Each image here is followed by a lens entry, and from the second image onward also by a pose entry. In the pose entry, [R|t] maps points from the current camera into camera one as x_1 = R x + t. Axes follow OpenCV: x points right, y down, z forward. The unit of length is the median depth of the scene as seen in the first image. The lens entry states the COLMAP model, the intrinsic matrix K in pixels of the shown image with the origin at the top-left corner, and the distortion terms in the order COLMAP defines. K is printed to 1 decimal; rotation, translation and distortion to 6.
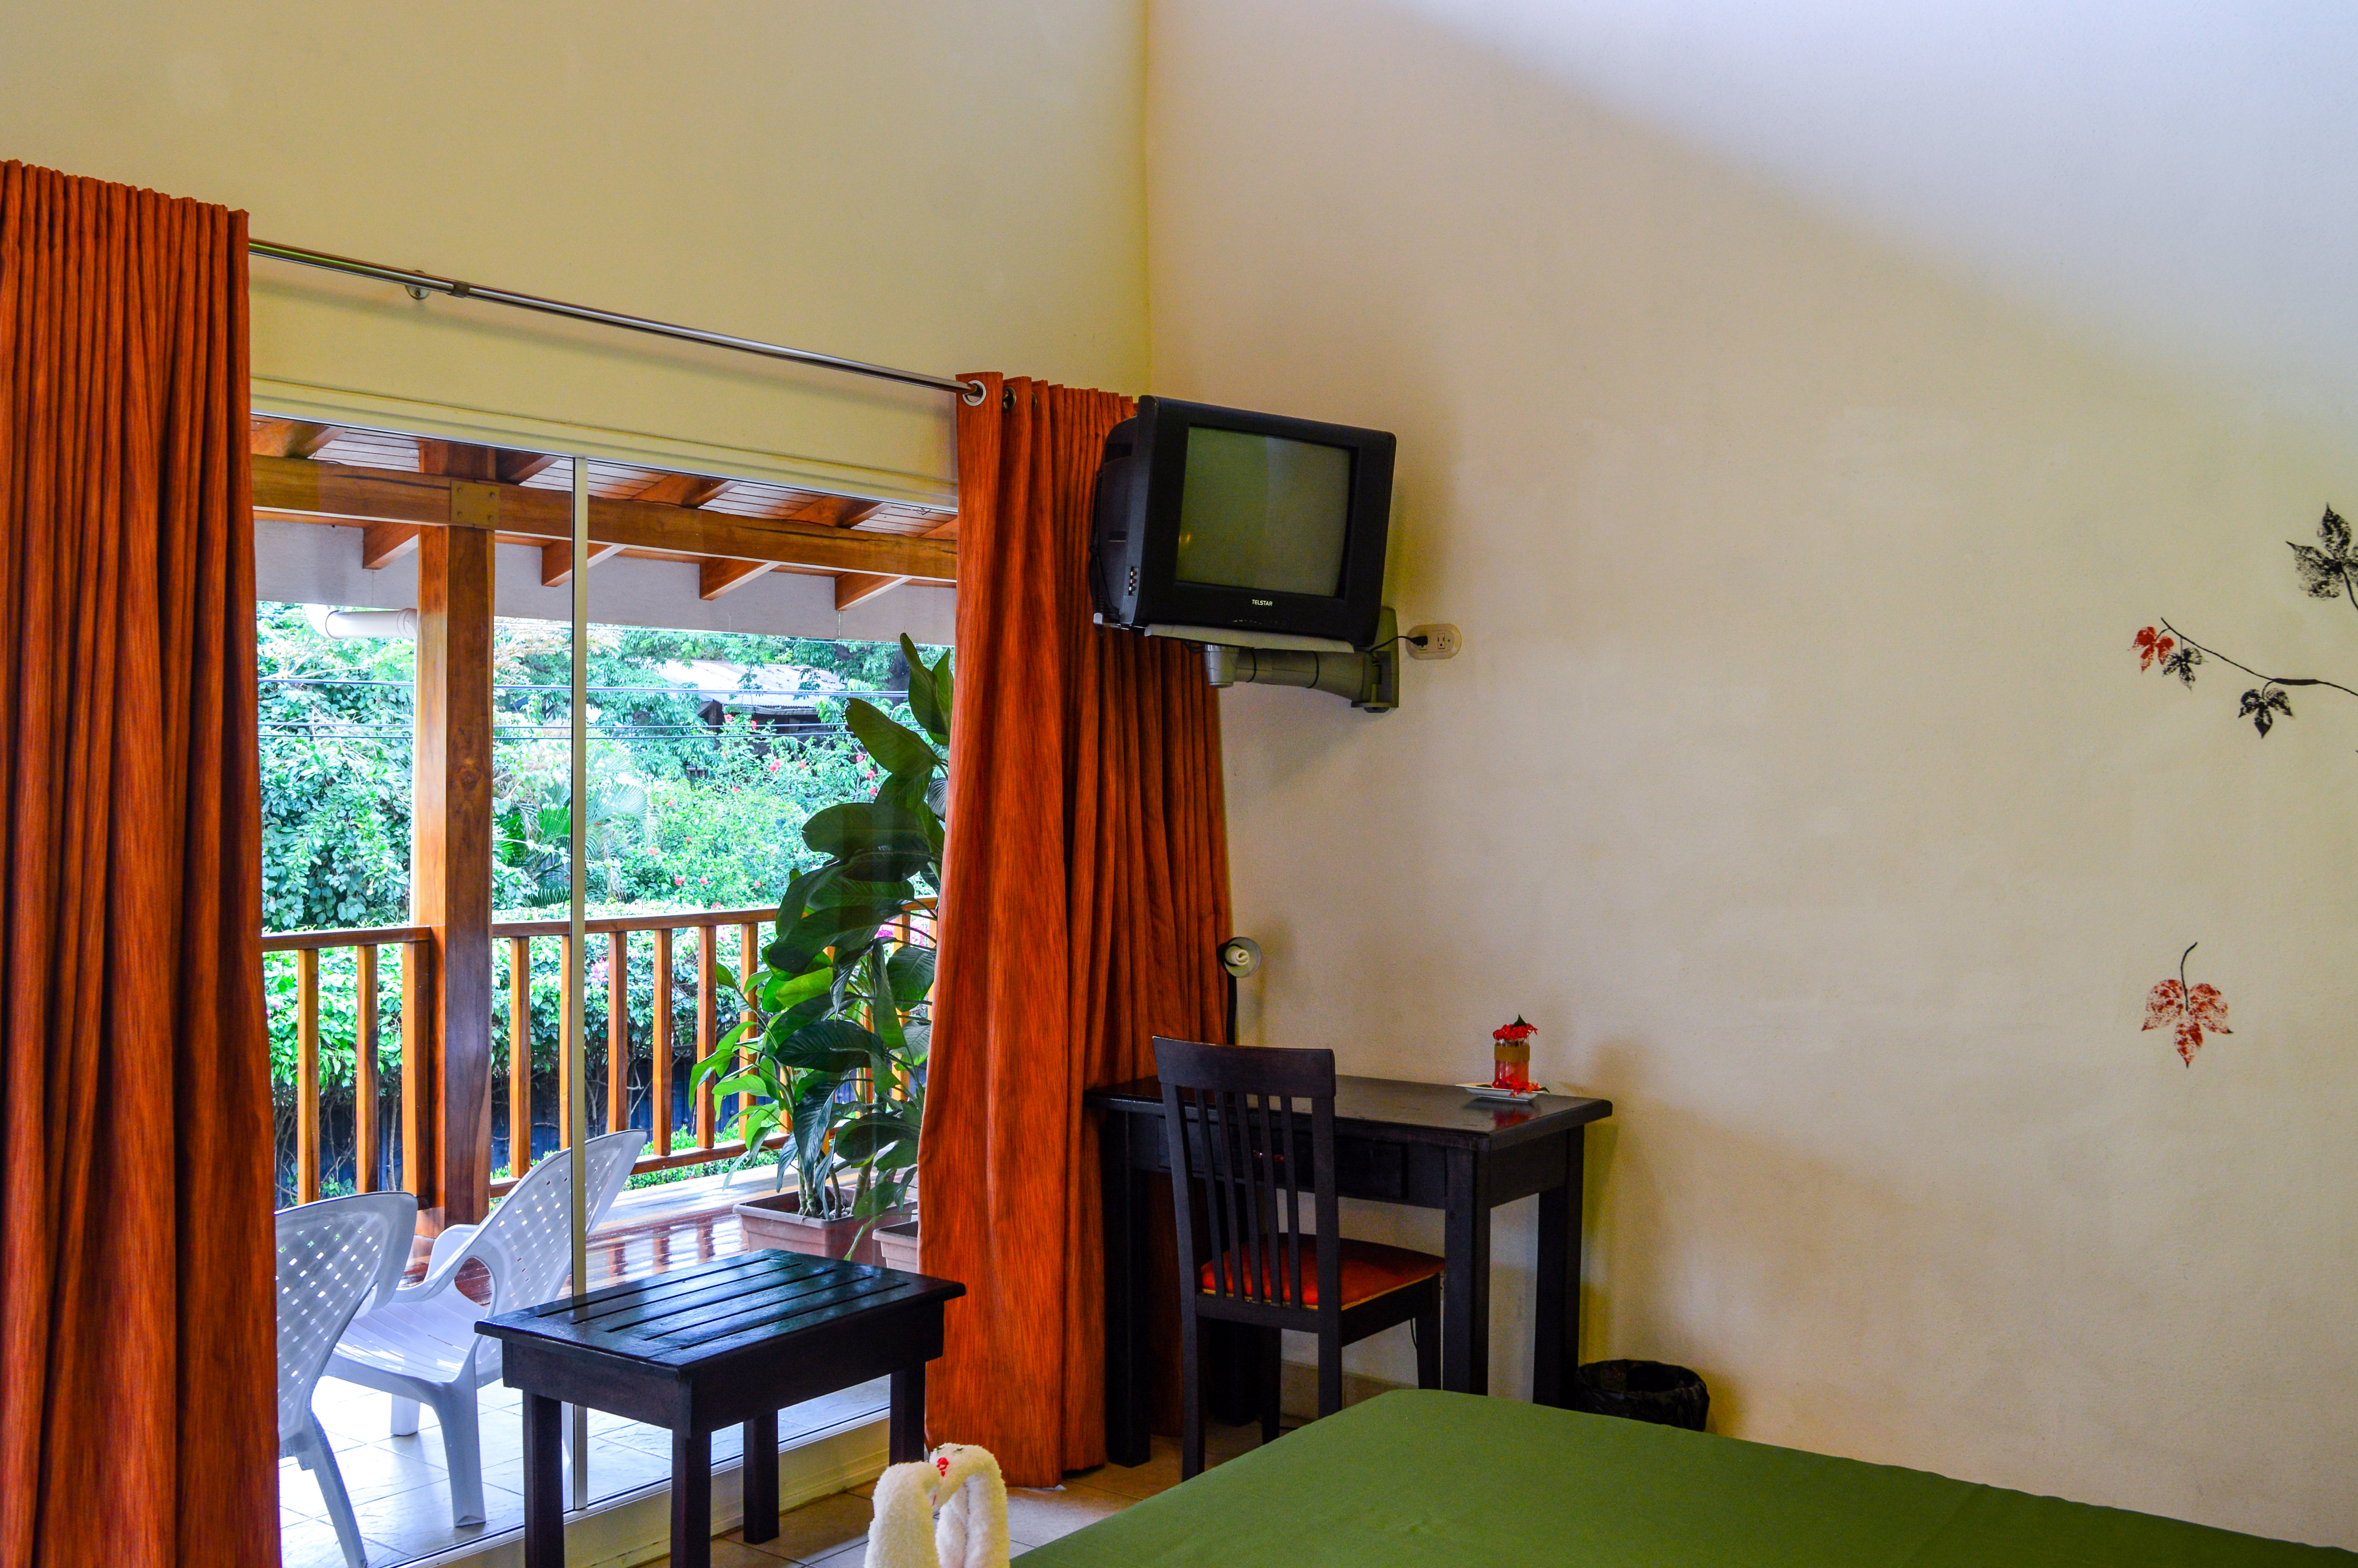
lens RADIAL K [[2265.3, 0, 1179.0], [0, 2265.3, 784.0], [0, 0, 1]] dist [-0.002206, -0.001932]
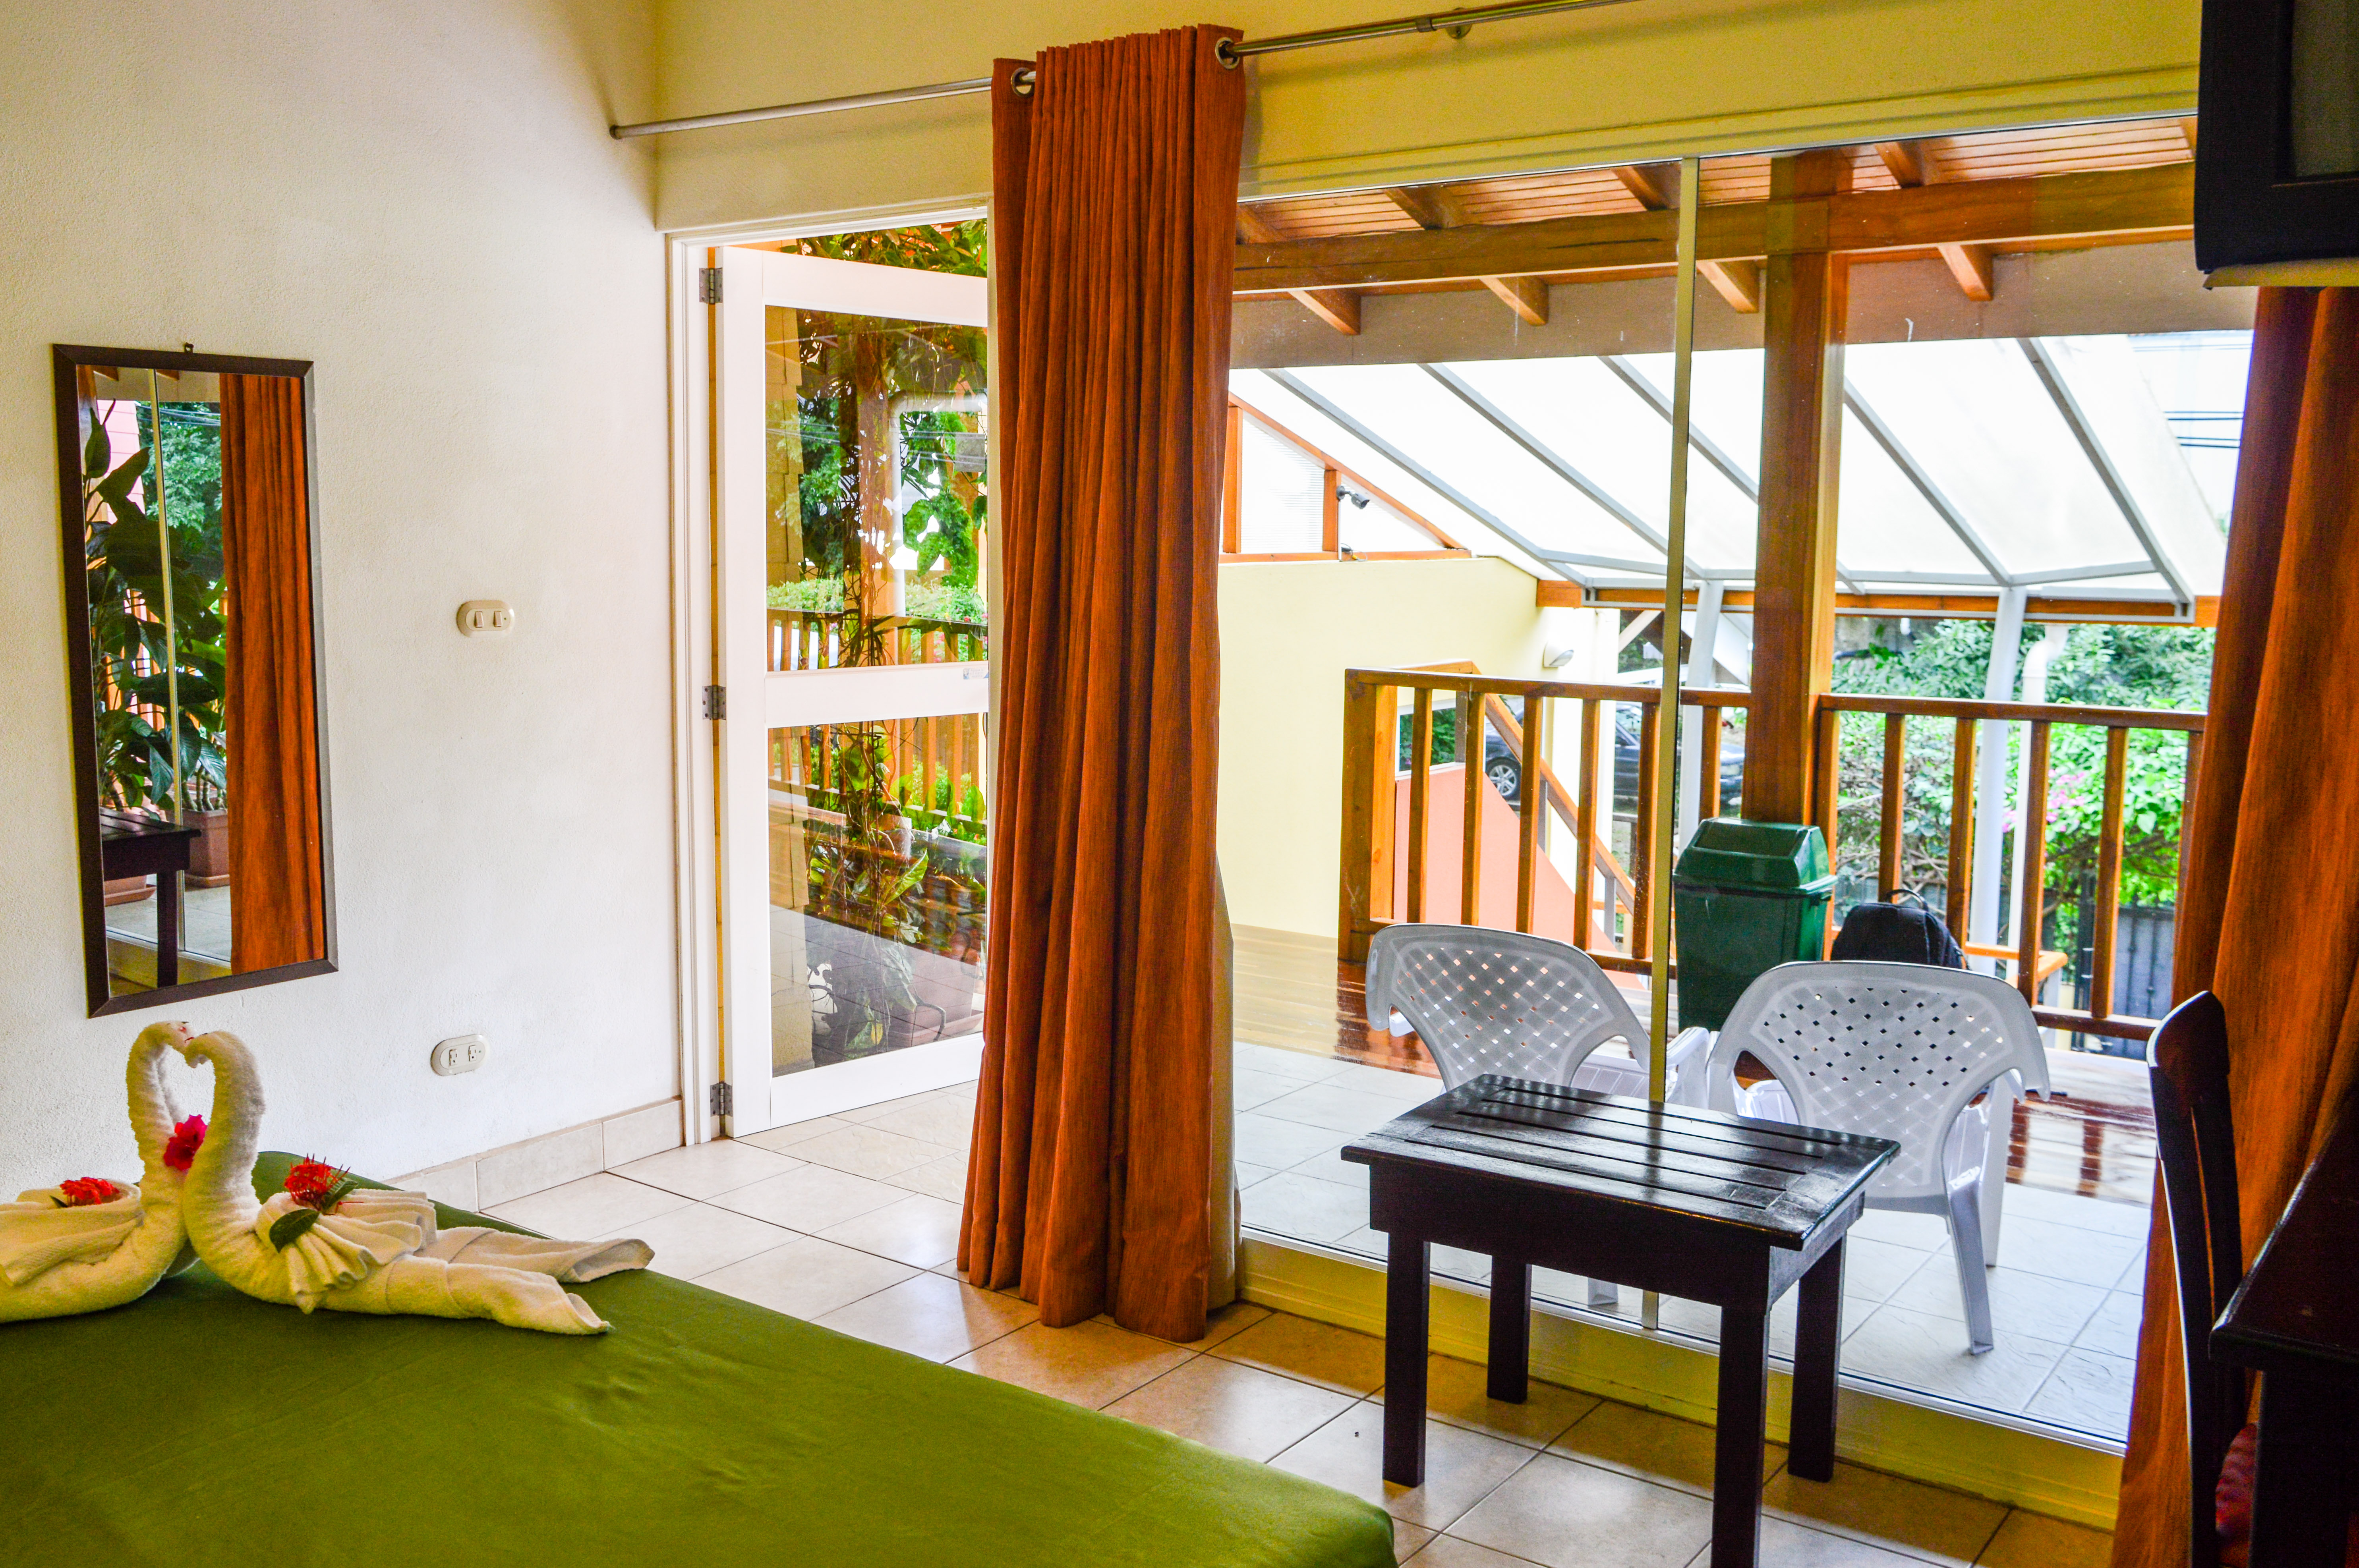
lens RADIAL K [[2092.4, 0, 1179.5], [0, 2092.4, 784.0], [0, 0, 1]] dist [-0.013883, -0.001802]
pose [[-0.008673, 0.119767, -0.992764, 0.587839], [-0.011828, 0.992720, 0.119865, 0.001593], [0.999892, 0.012782, -0.007193, 0.862404]]
